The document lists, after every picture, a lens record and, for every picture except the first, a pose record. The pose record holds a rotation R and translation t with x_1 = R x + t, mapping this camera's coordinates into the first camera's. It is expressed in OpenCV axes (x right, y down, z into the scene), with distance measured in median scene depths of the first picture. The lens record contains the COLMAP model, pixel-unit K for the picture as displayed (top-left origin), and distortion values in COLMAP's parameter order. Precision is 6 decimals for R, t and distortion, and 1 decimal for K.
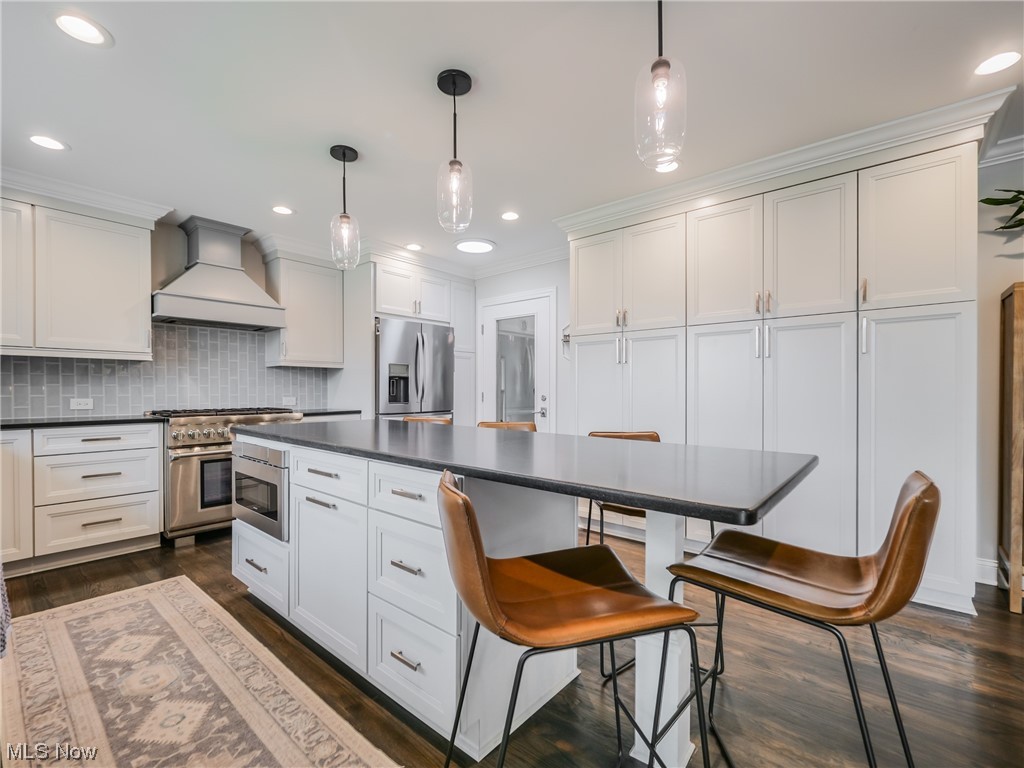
lens RADIAL K [[453.9, 0, 509.3], [0, 453.9, 392.2], [0, 0, 1]] dist [-0.008341, 0.001302]
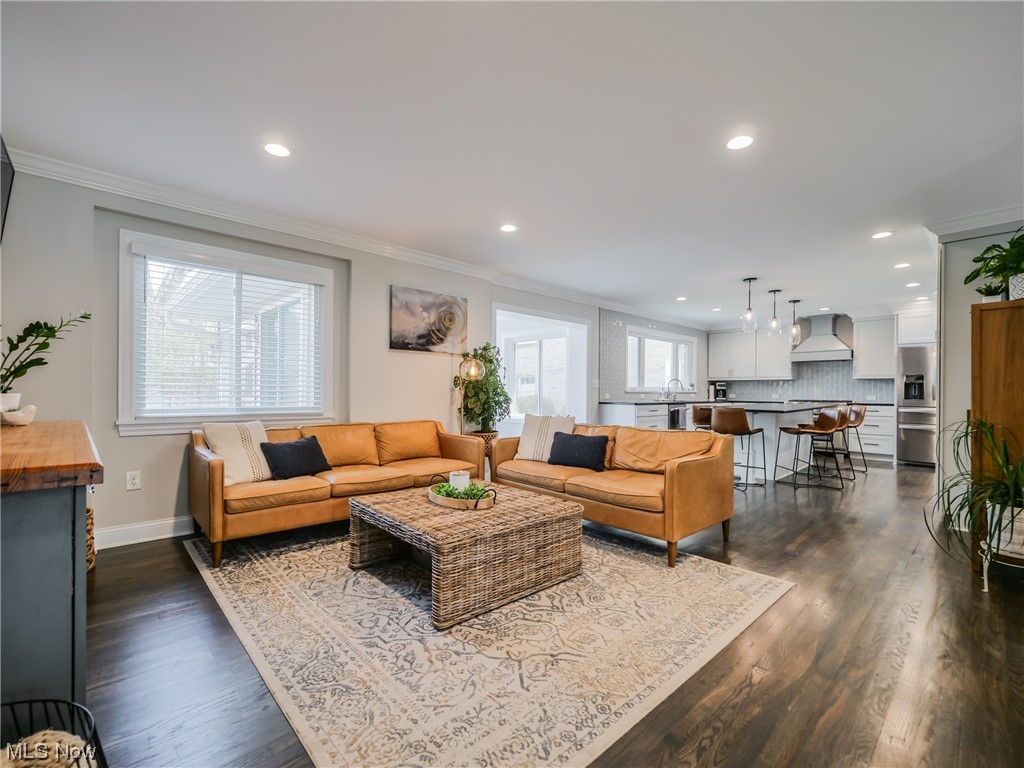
lens RADIAL K [[453.9, 0, 499.4], [0, 453.9, 390.2], [0, 0, 1]] dist [-0.008341, 0.001302]
pose [[-0.125736, 0.000328, -0.992064, 2.320548], [-0.009574, 0.999953, 0.001544, 0.001150], [0.992018, 0.009692, -0.125727, -0.350858]]
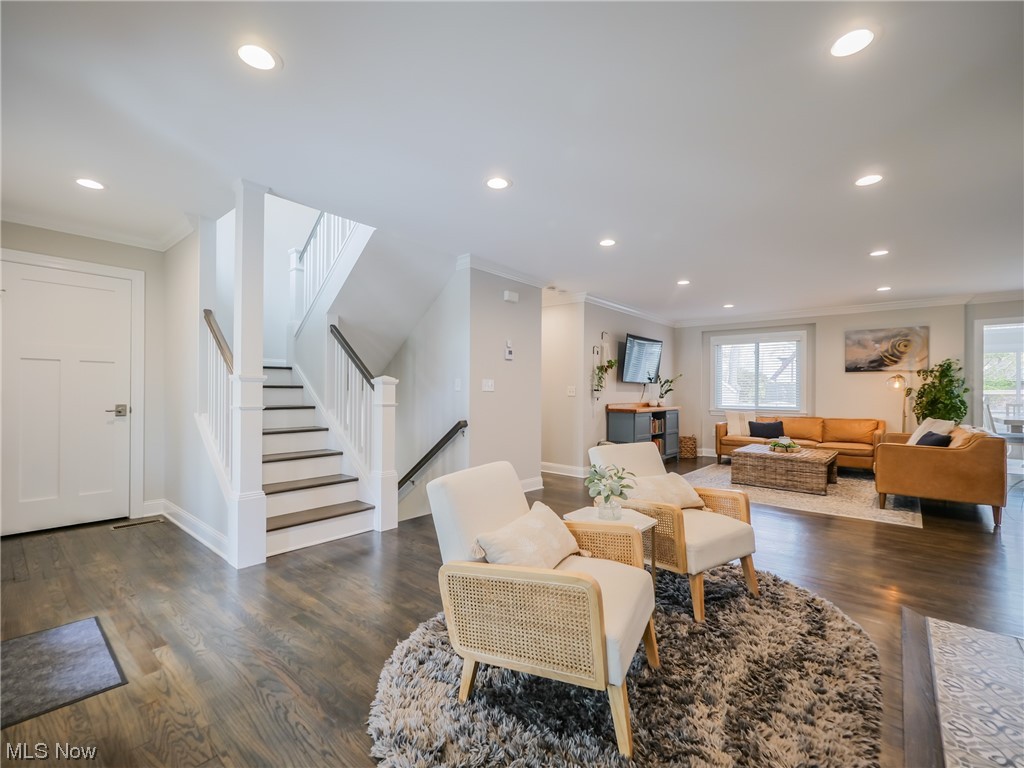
lens RADIAL K [[453.9, 0, 504.6], [0, 453.9, 392.9], [0, 0, 1]] dist [-0.008341, 0.001302]
pose [[-0.999535, -0.002757, 0.030362, 2.593797], [-0.002640, 0.999989, 0.003885, -0.028326], [-0.030373, 0.003803, -0.999531, 1.646970]]
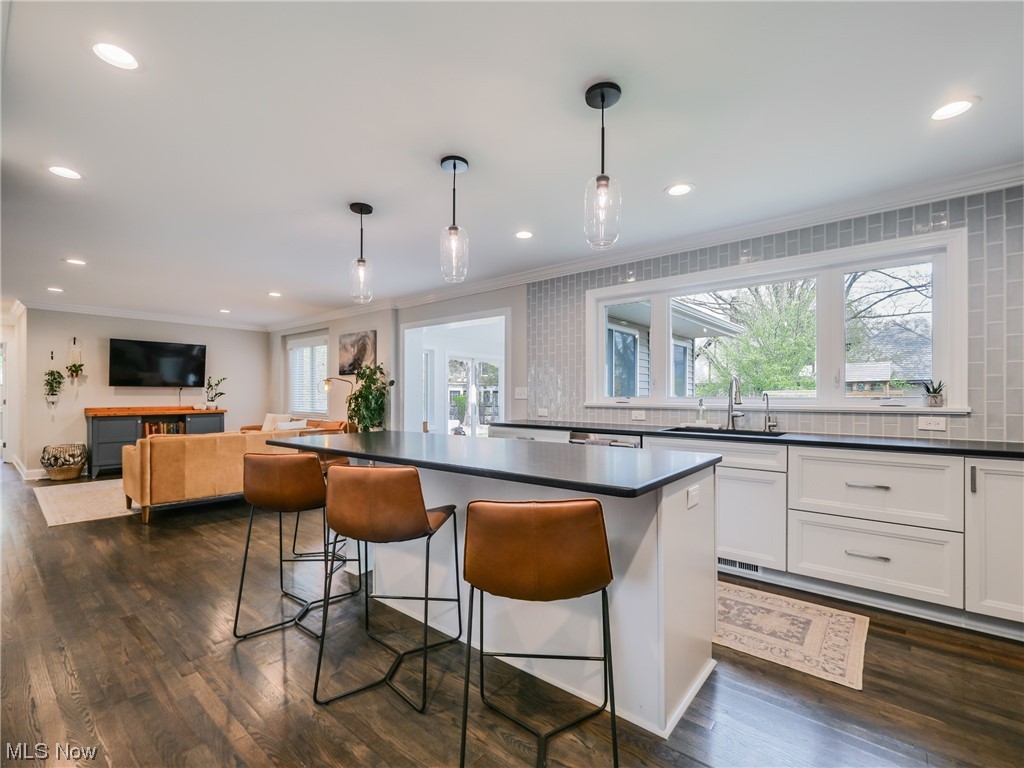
lens RADIAL K [[453.9, 0, 511.0], [0, 453.9, 394.3], [0, 0, 1]] dist [-0.008341, 0.001302]
pose [[-1.000000, 0.000419, -0.000333, -0.202982], [0.000419, 1.000000, 0.000332, -0.033953], [0.000333, 0.000332, -1.000000, 1.633192]]
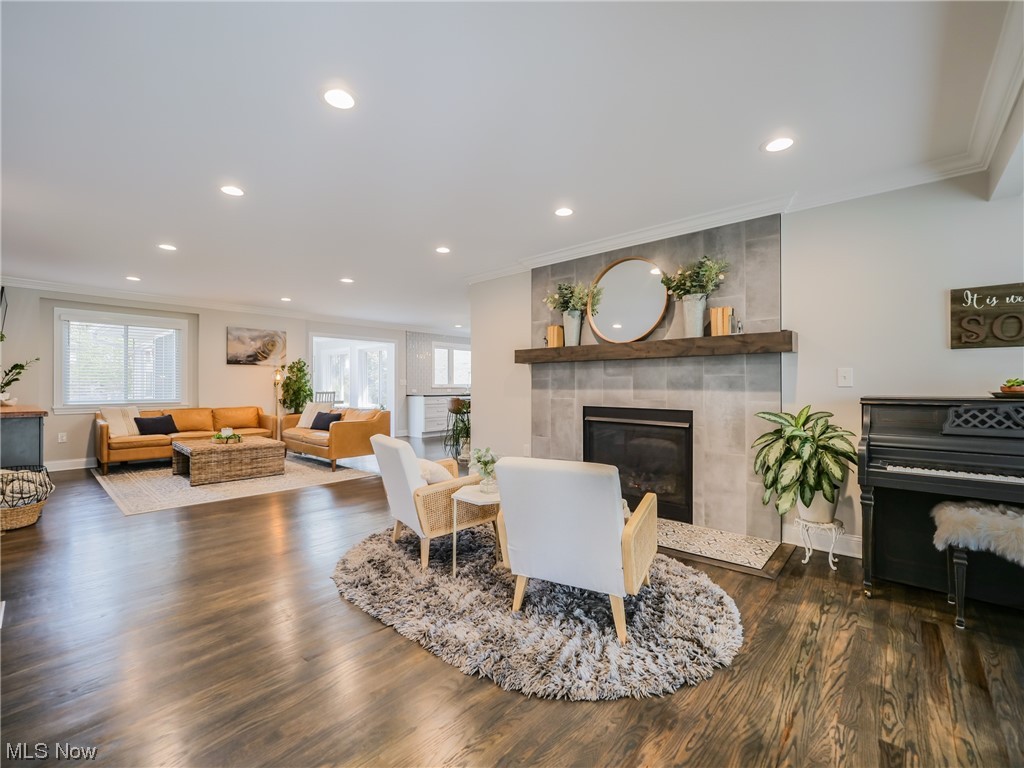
lens RADIAL K [[453.9, 0, 509.5], [0, 453.9, 382.1], [0, 0, 1]] dist [-0.008341, 0.001302]
pose [[-0.036476, -0.001336, -0.999334, 3.438645], [-0.004469, 0.999989, -0.001174, -0.037114], [0.999325, 0.004424, -0.036482, 0.867561]]
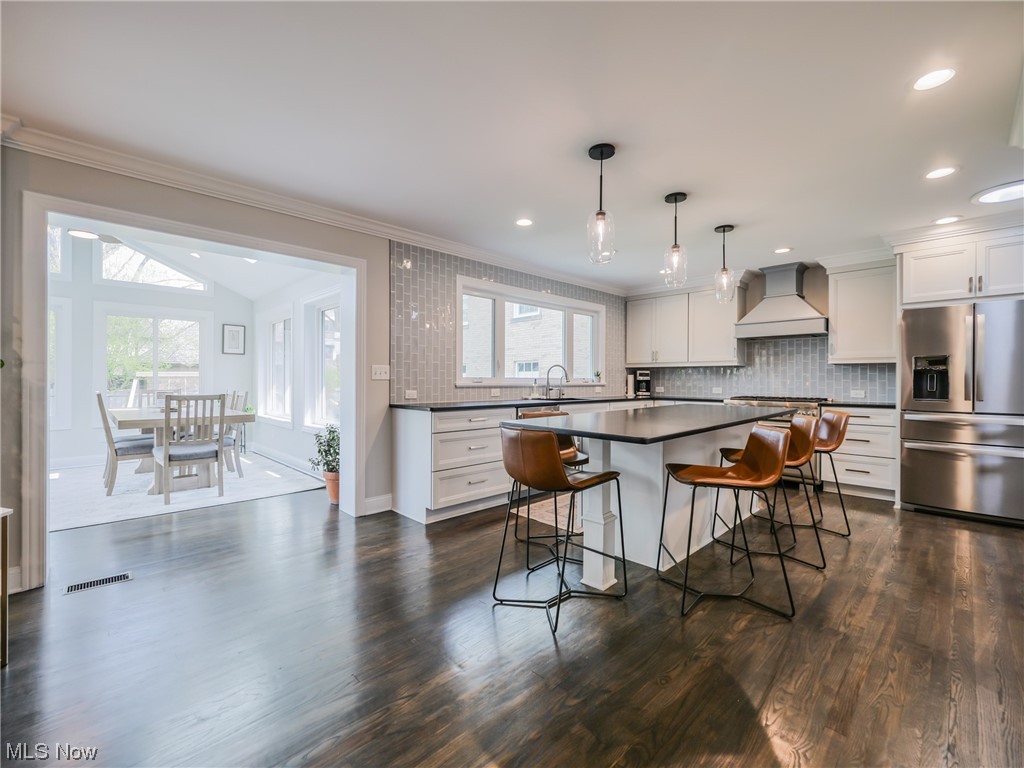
lens RADIAL K [[453.9, 0, 502.5], [0, 453.9, 375.5], [0, 0, 1]] dist [-0.008341, 0.001302]
pose [[-0.103383, -0.007585, -0.994613, 1.142386], [-0.007116, 0.999951, -0.006886, -0.020024], [0.994616, 0.006366, -0.103432, 0.394805]]
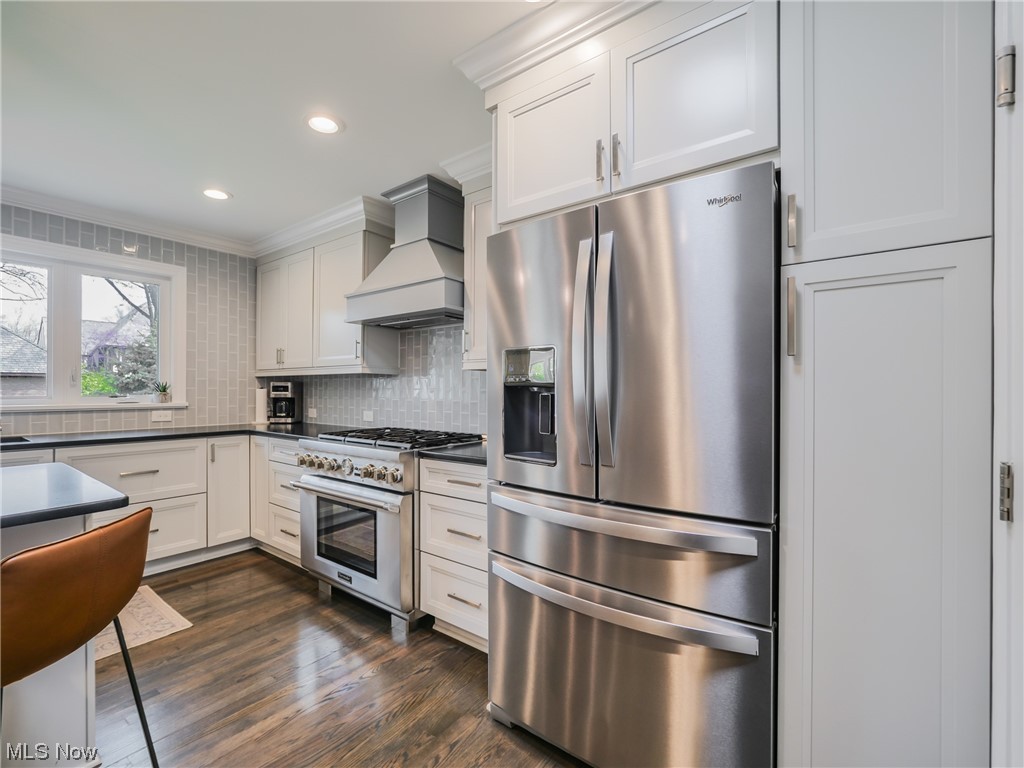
lens RADIAL K [[453.9, 0, 511.9], [0, 453.9, 388.9], [0, 0, 1]] dist [-0.008341, 0.001302]
pose [[0.062093, 0.001731, -0.998069, 0.167174], [-0.005816, 0.999982, 0.001373, -0.051008], [0.998053, 0.005720, 0.062102, 1.519780]]
